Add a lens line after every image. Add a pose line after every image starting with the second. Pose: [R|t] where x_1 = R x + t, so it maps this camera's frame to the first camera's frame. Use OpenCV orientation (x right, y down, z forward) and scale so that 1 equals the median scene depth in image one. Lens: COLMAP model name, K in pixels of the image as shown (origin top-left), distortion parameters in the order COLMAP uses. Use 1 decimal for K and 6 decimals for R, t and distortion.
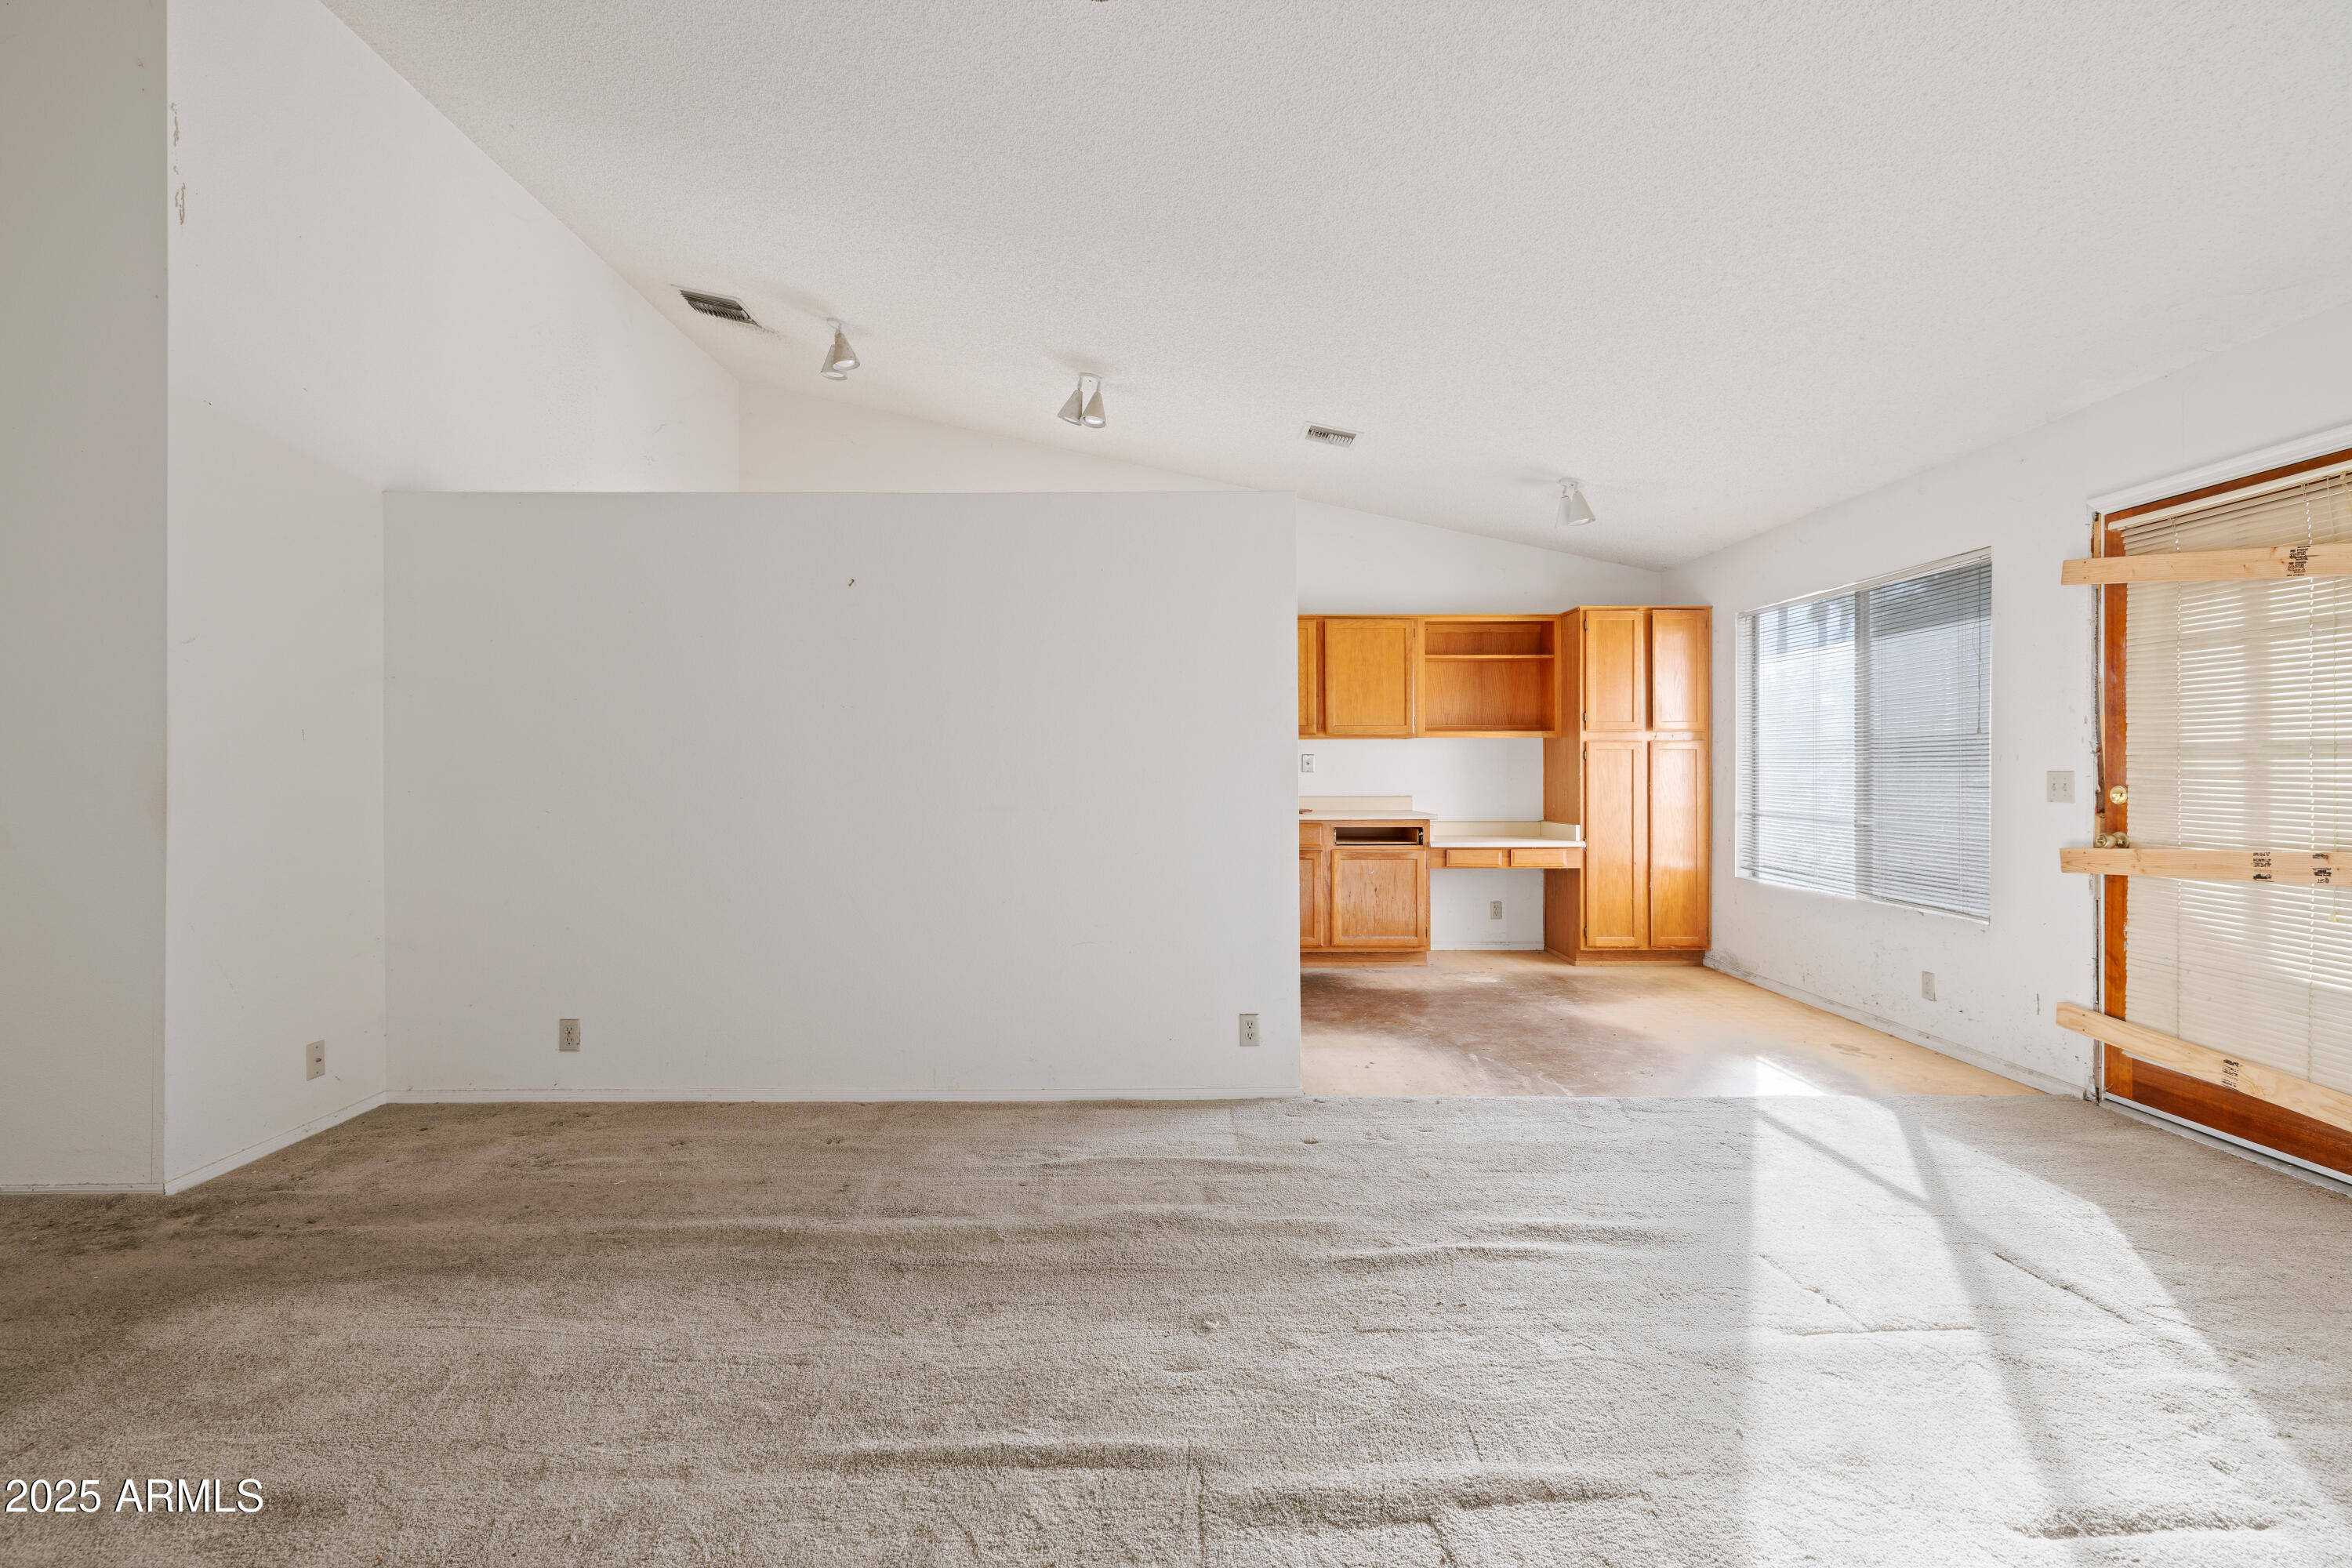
lens RADIAL K [[1047.4, 0, 1176.0], [0, 1047.4, 784.0], [0, 0, 1]] dist [-0.000837, -0.000009]
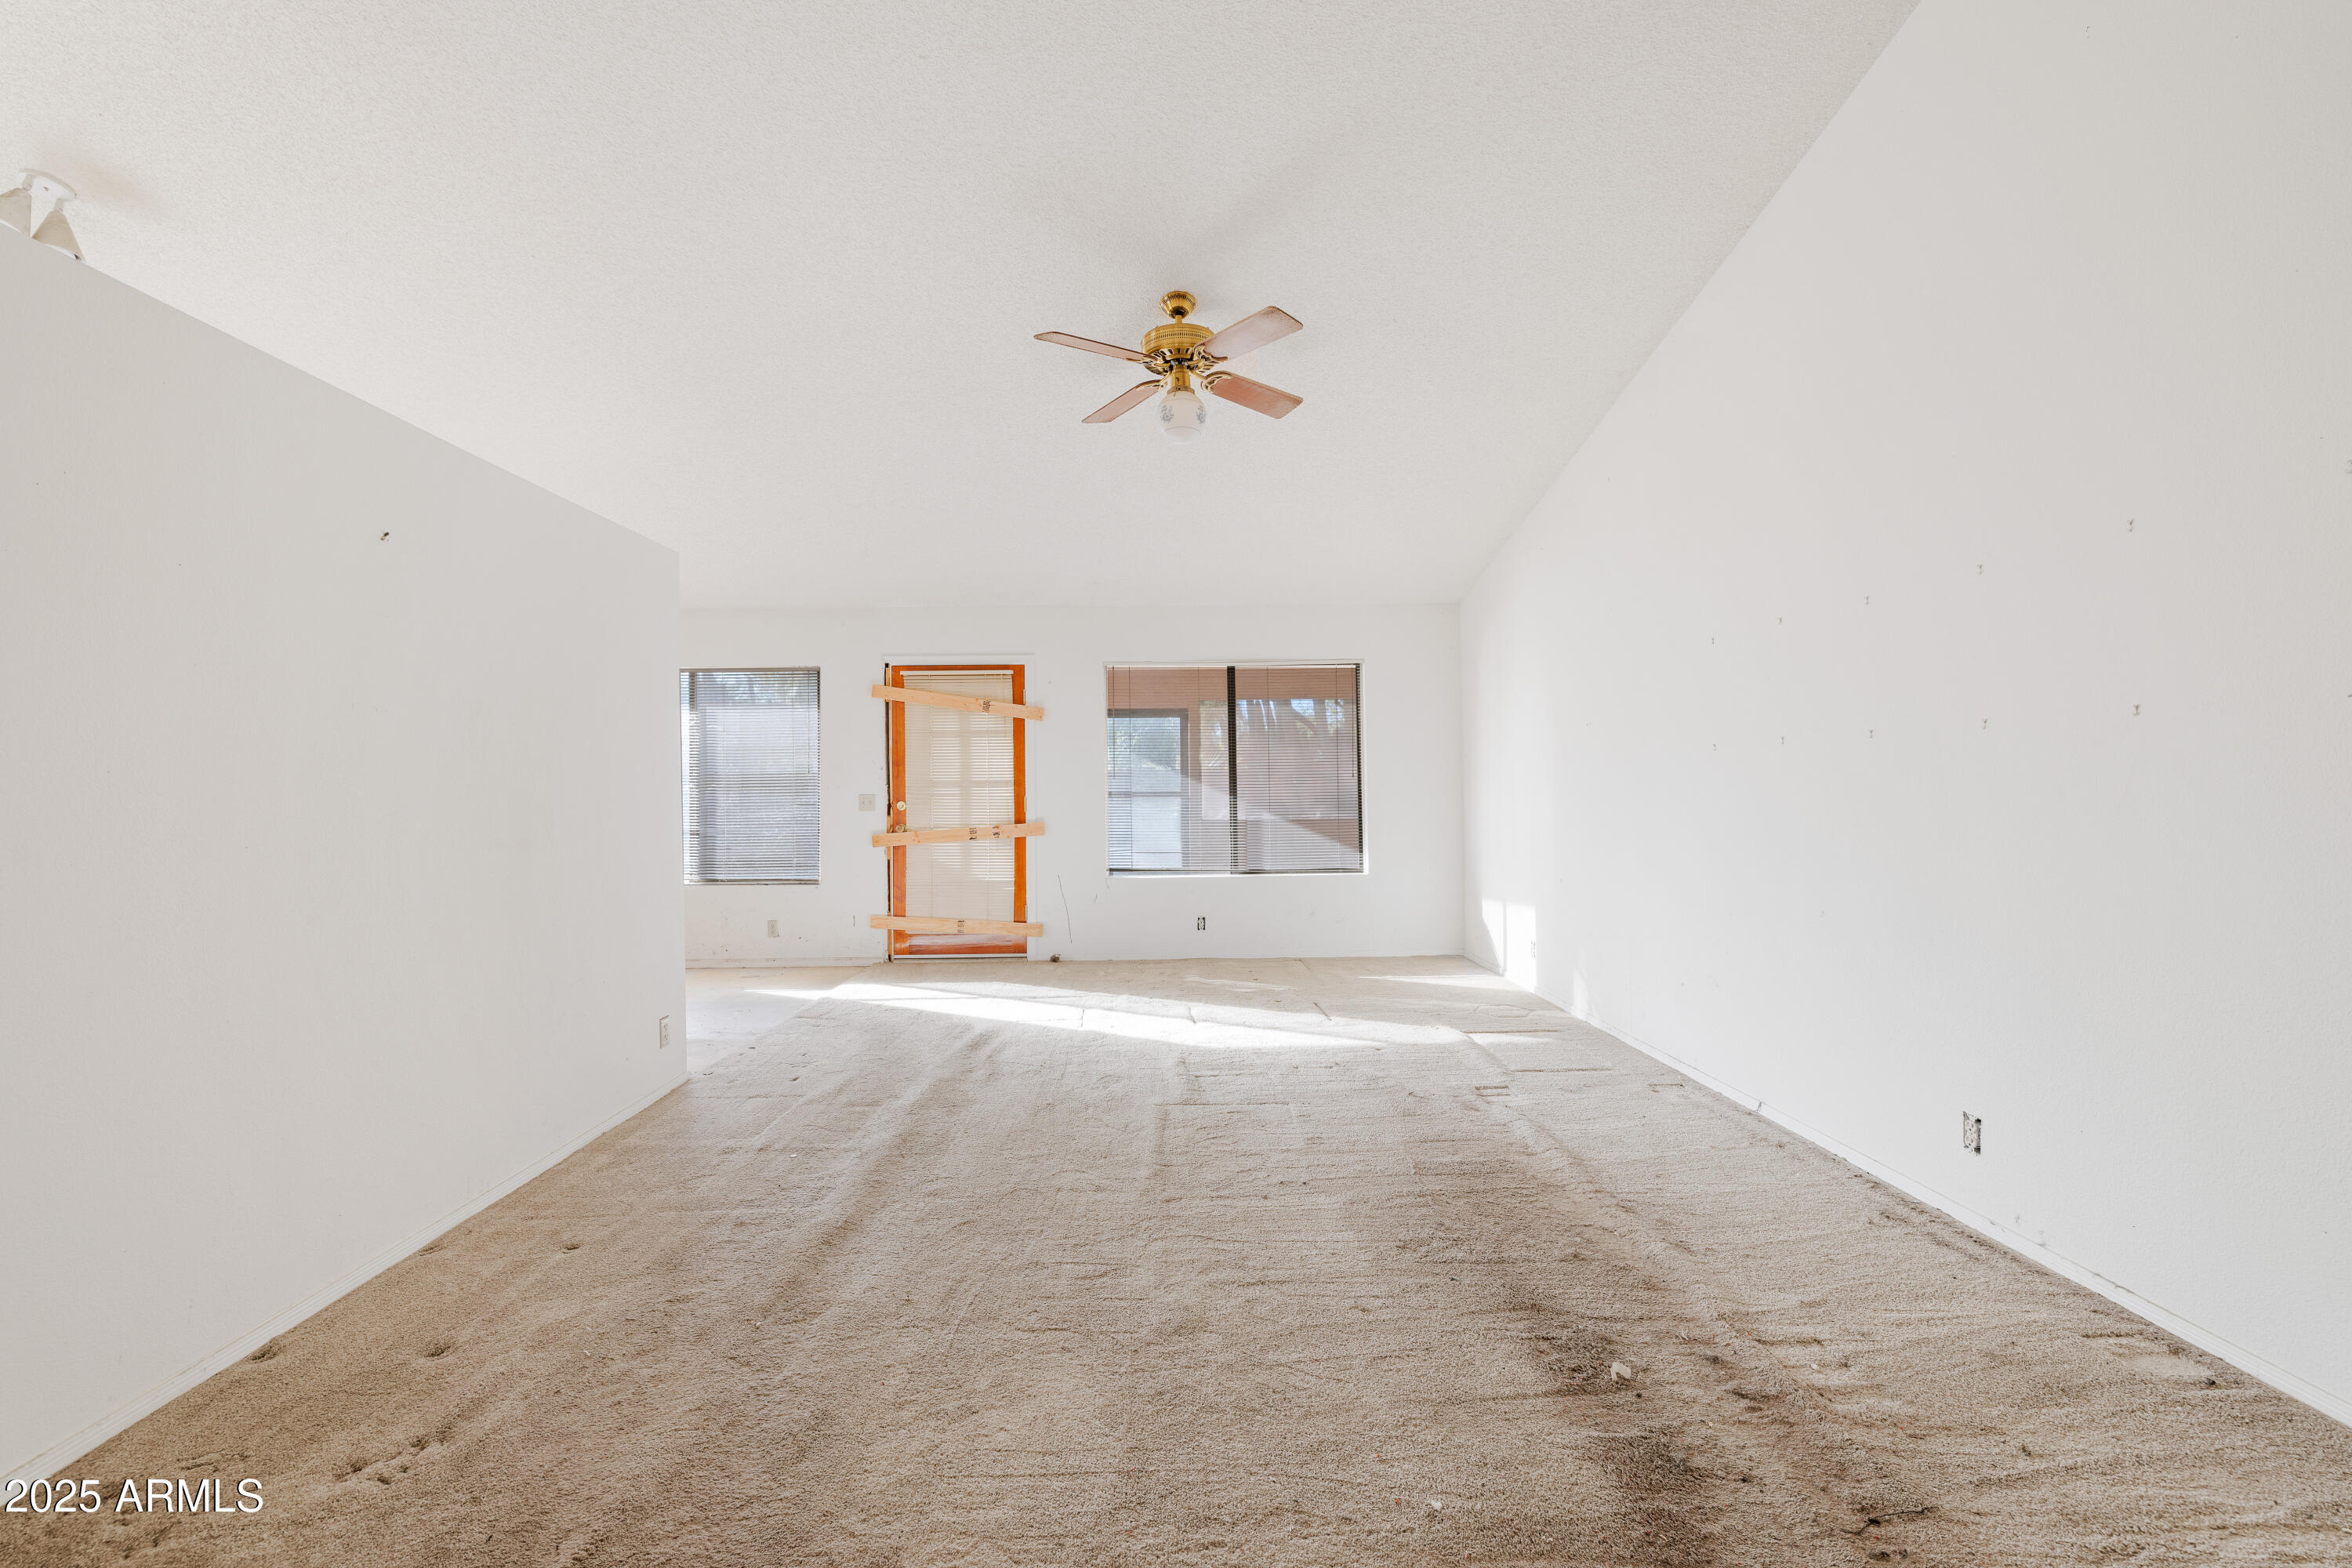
lens RADIAL K [[1047.4, 0, 1176.0], [0, 1047.4, 784.0], [0, 0, 1]] dist [-0.000837, -0.000009]
pose [[-0.031541, 0.007979, 0.999471, -1.127192], [0.022806, 0.999714, -0.007261, -0.004430], [-0.999242, 0.022565, -0.031714, 0.529021]]
